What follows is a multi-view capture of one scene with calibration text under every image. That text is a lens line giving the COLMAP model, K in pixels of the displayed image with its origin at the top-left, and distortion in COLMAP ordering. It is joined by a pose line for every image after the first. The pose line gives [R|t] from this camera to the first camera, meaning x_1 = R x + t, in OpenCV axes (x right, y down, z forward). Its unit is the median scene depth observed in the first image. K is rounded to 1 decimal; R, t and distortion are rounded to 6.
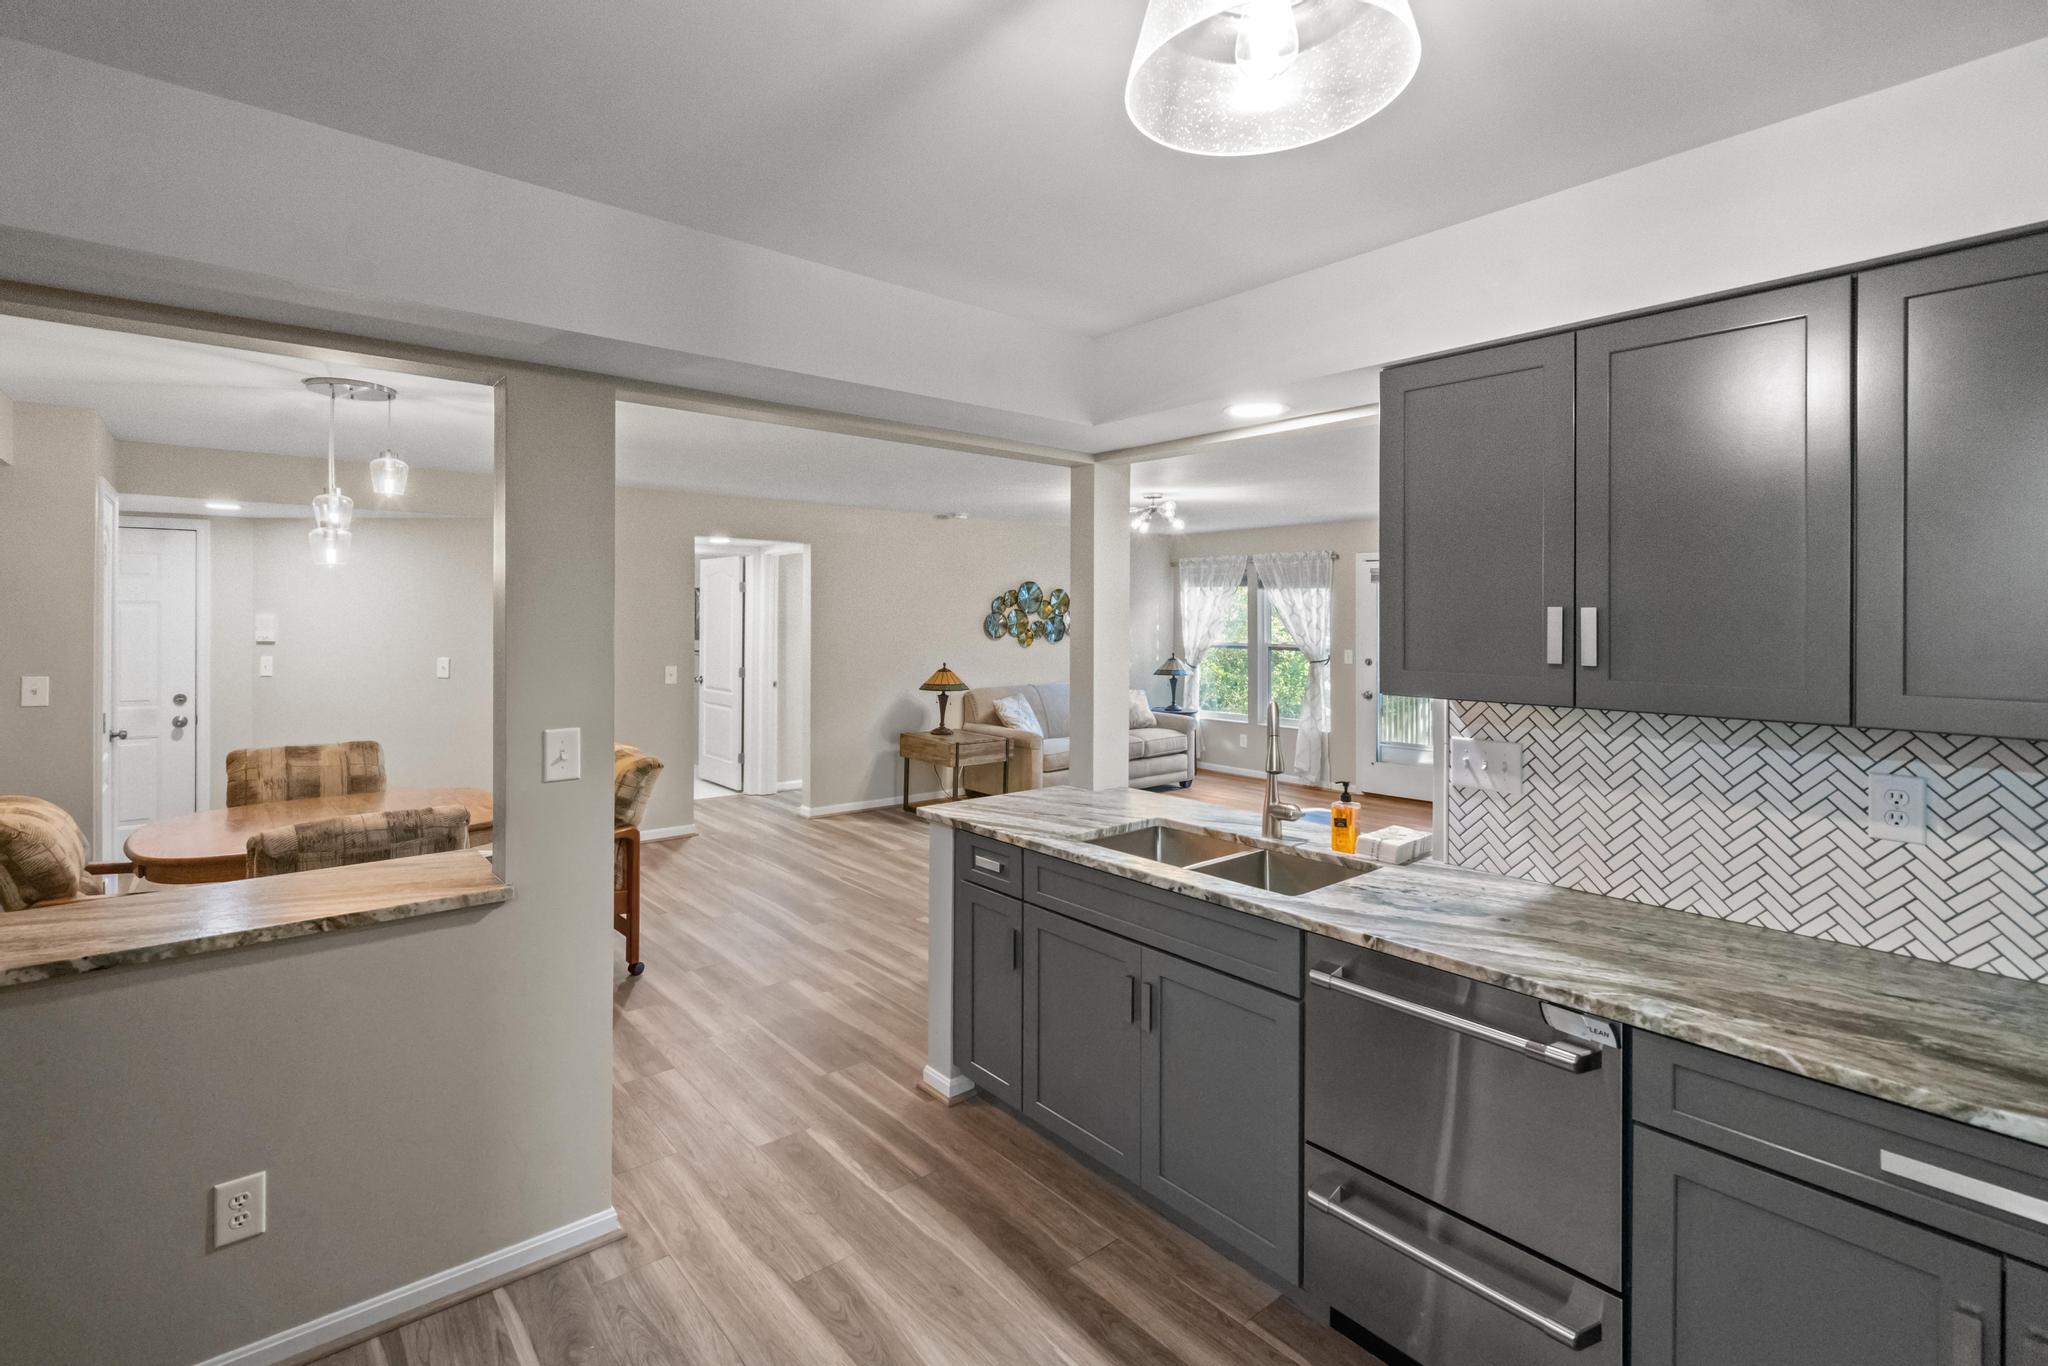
lens RADIAL K [[931.7, 0, 1024.9], [0, 931.7, 647.1], [0, 0, 1]] dist [-0.002561, 0.000187]
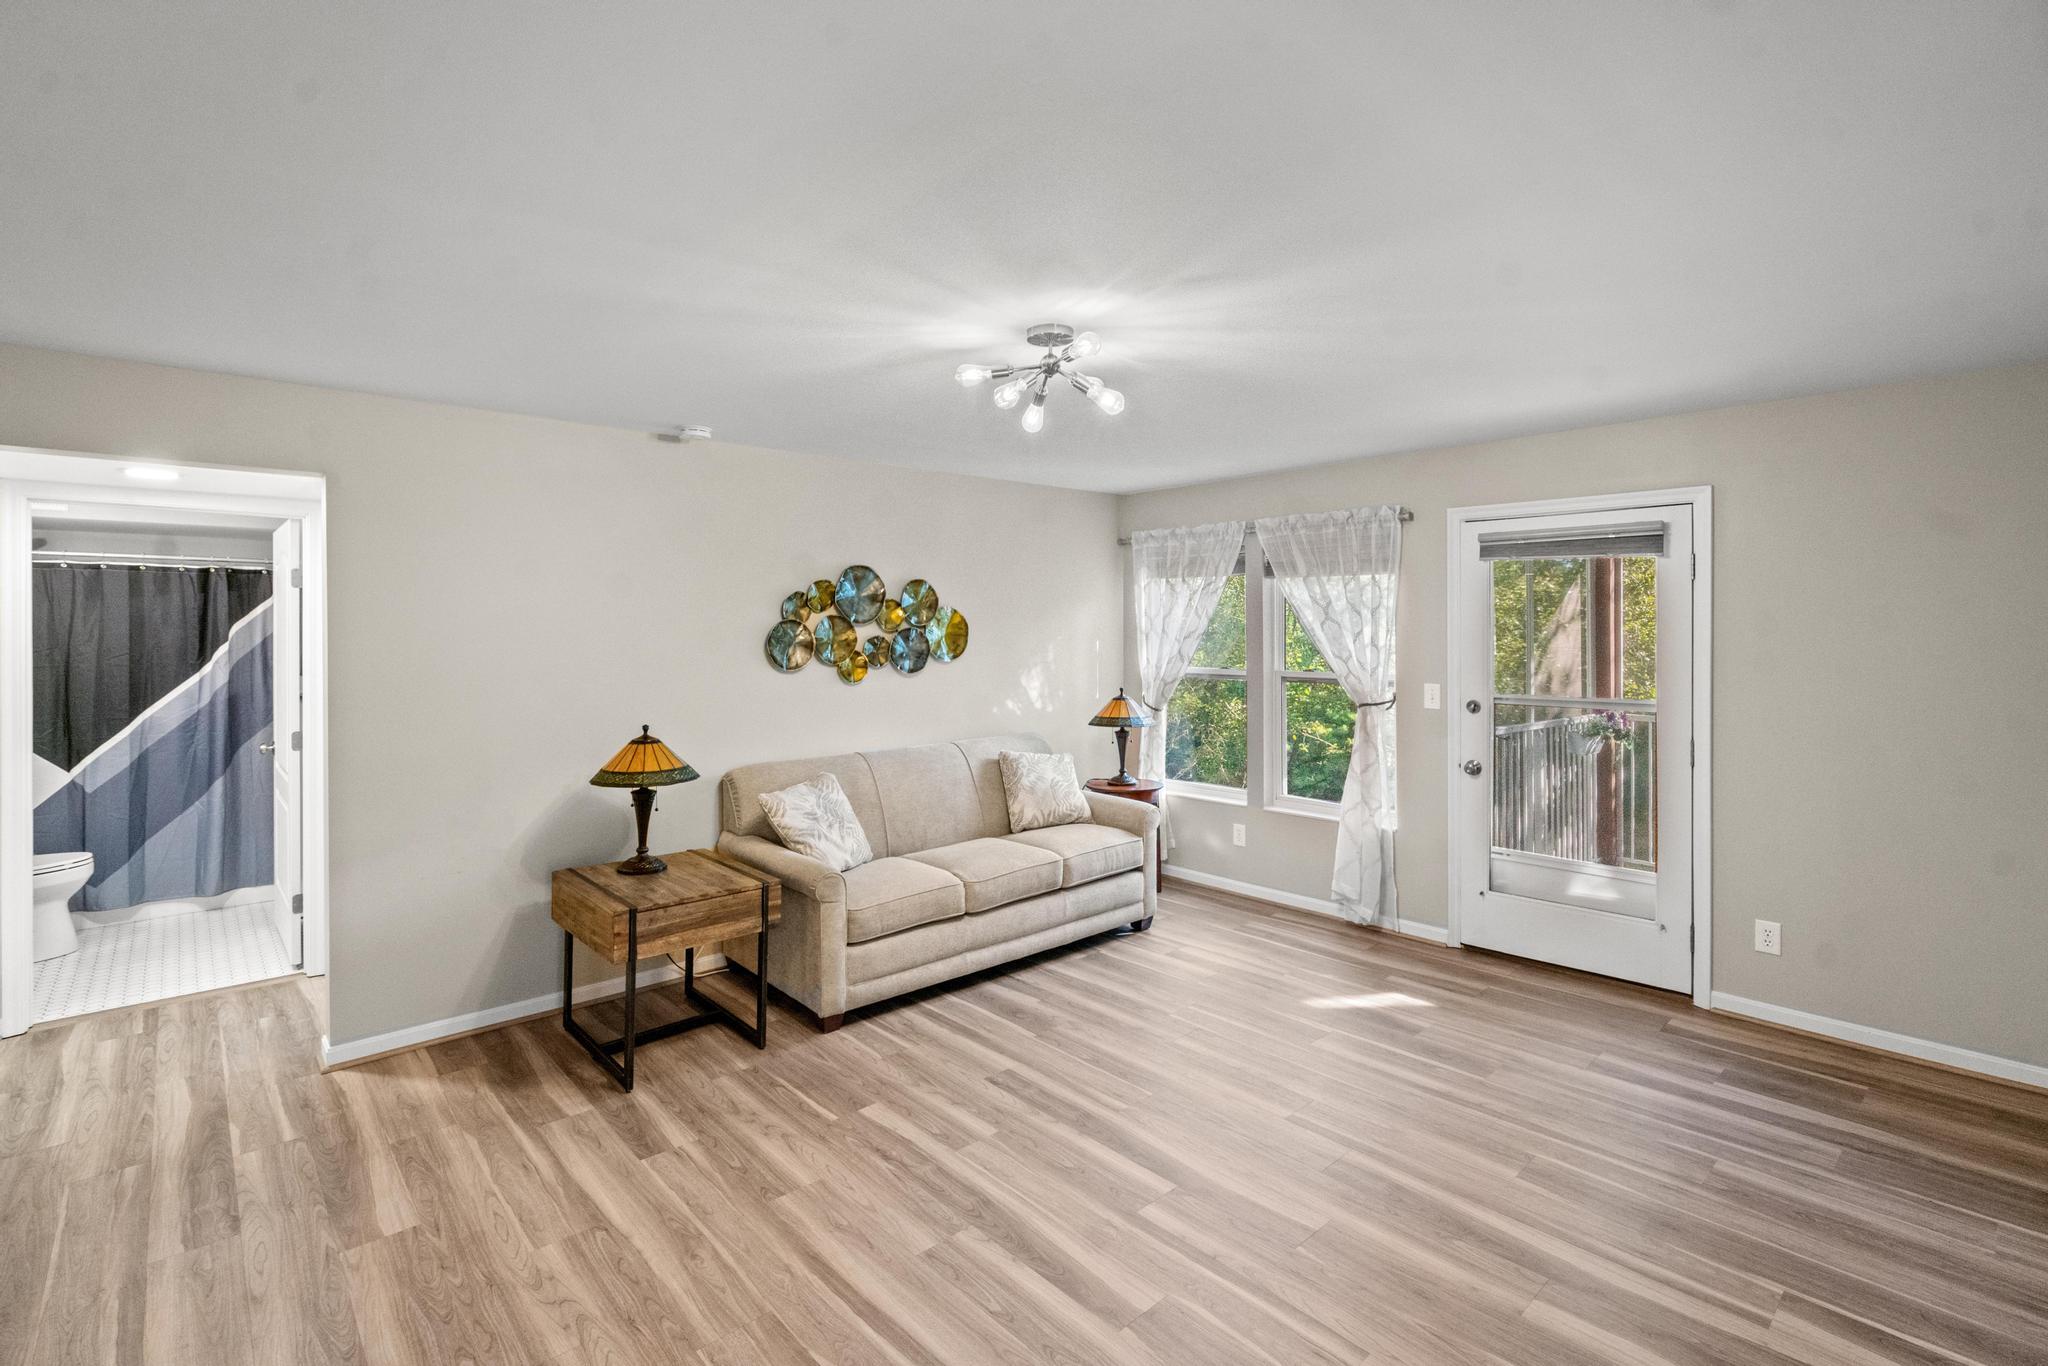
lens RADIAL K [[928.0, 0, 1024.0], [0, 928.0, 683.0], [0, 0, 1]] dist [-0.001464, -0.000133]
pose [[0.999527, -0.010106, 0.029062, 0.087618], [0.009340, 0.999608, 0.026383, -0.014405], [-0.029317, -0.026099, 0.999229, 0.448998]]
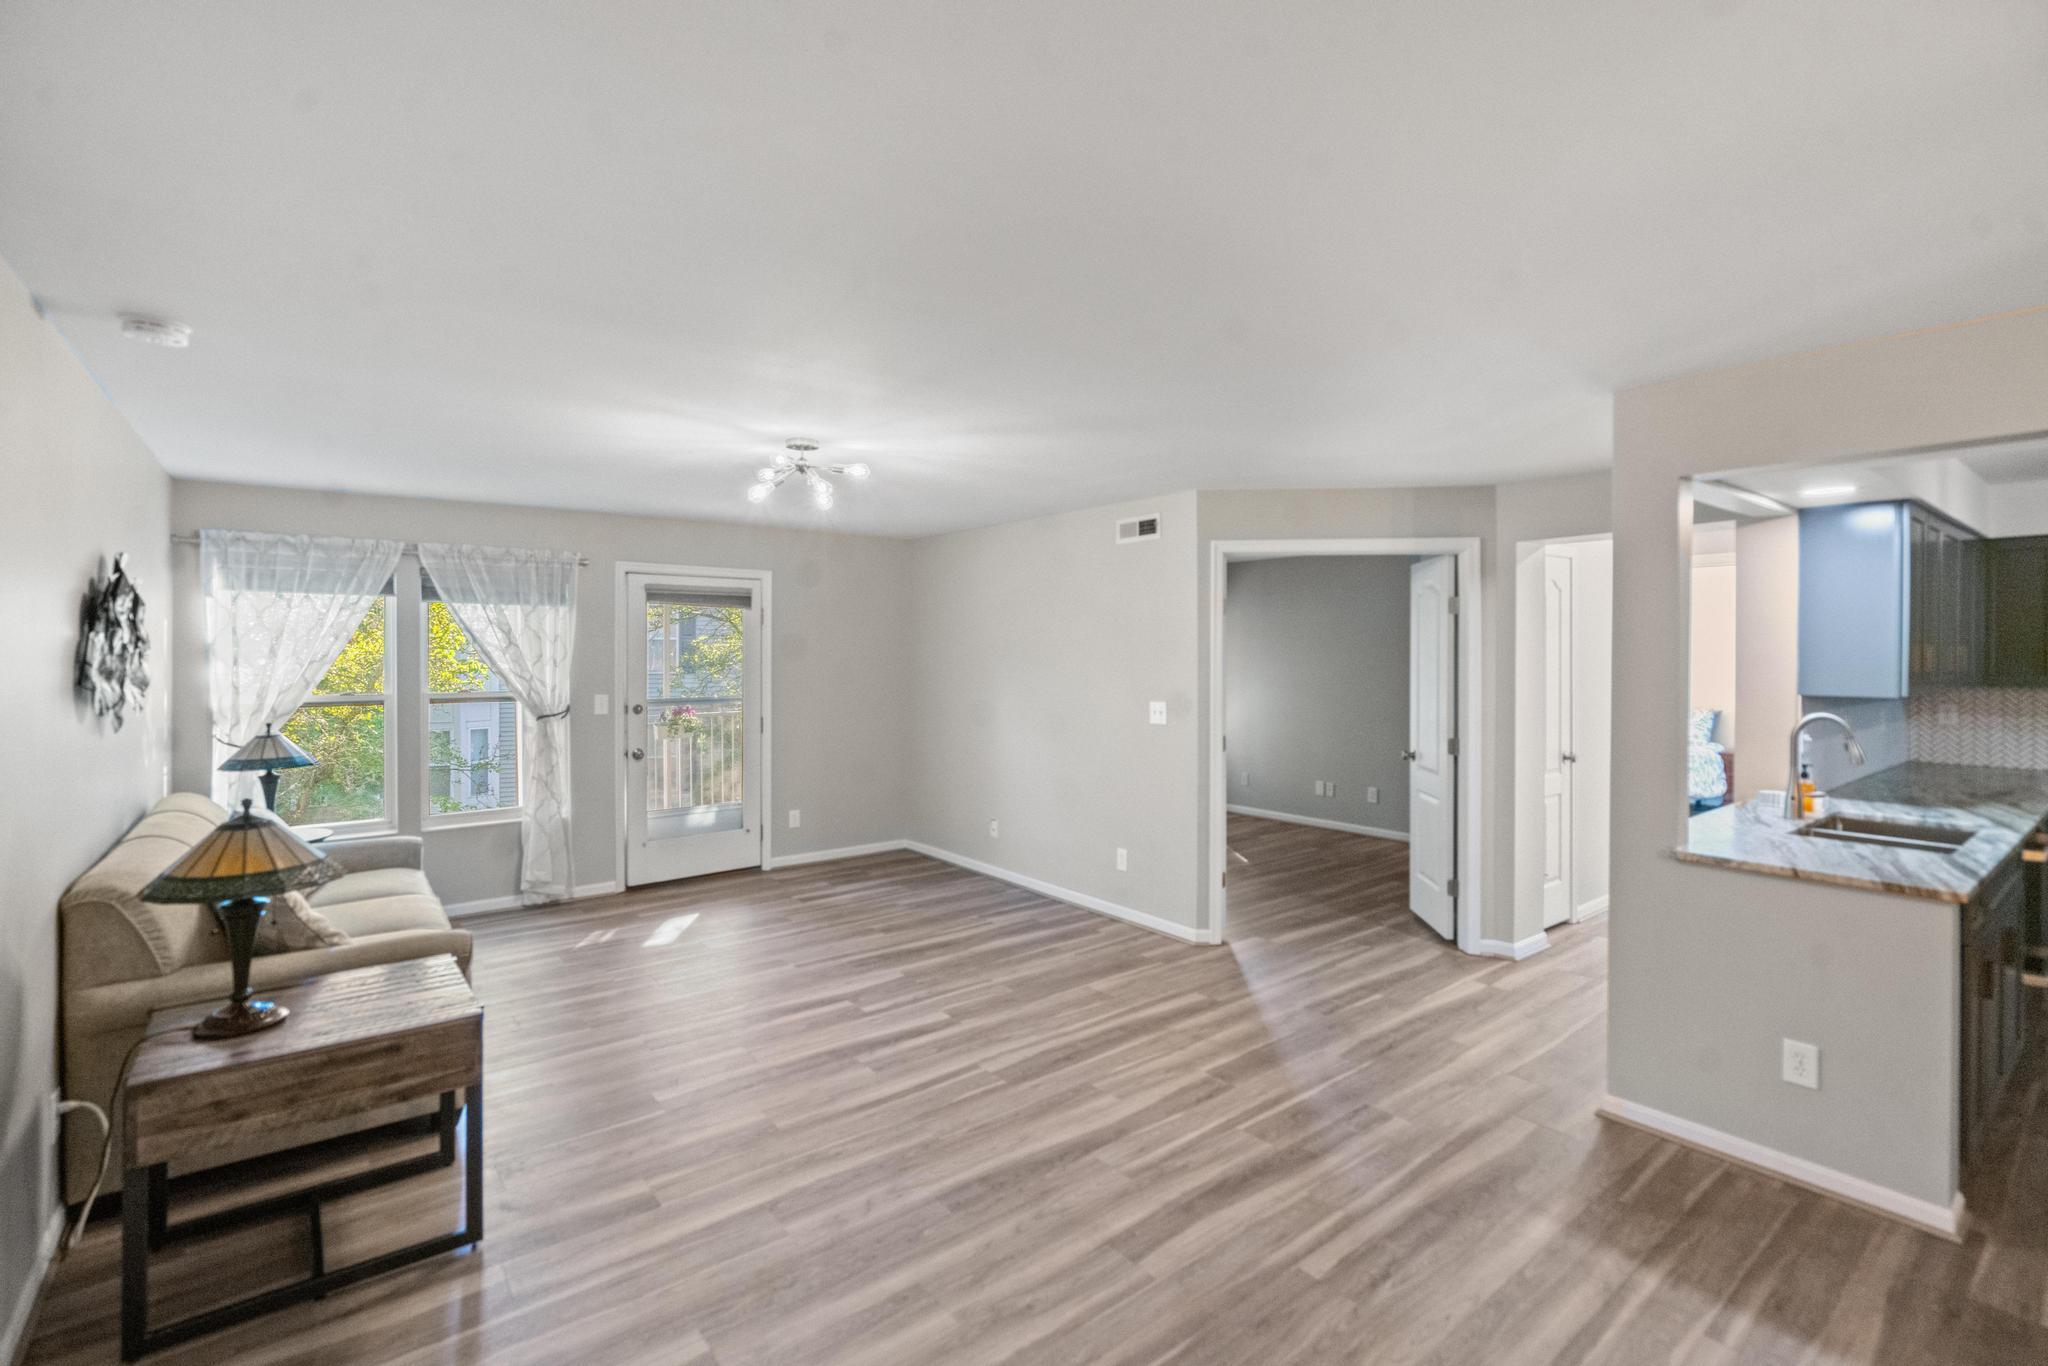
lens RADIAL K [[920.8, 0, 1015.0], [0, 920.8, 651.5], [0, 0, 1]] dist [-0.001332, -0.000447]
pose [[0.047088, -0.004371, 0.998881, -0.337591], [0.031152, 0.999510, 0.002905, -0.021420], [-0.998405, 0.030980, 0.047201, 0.635539]]
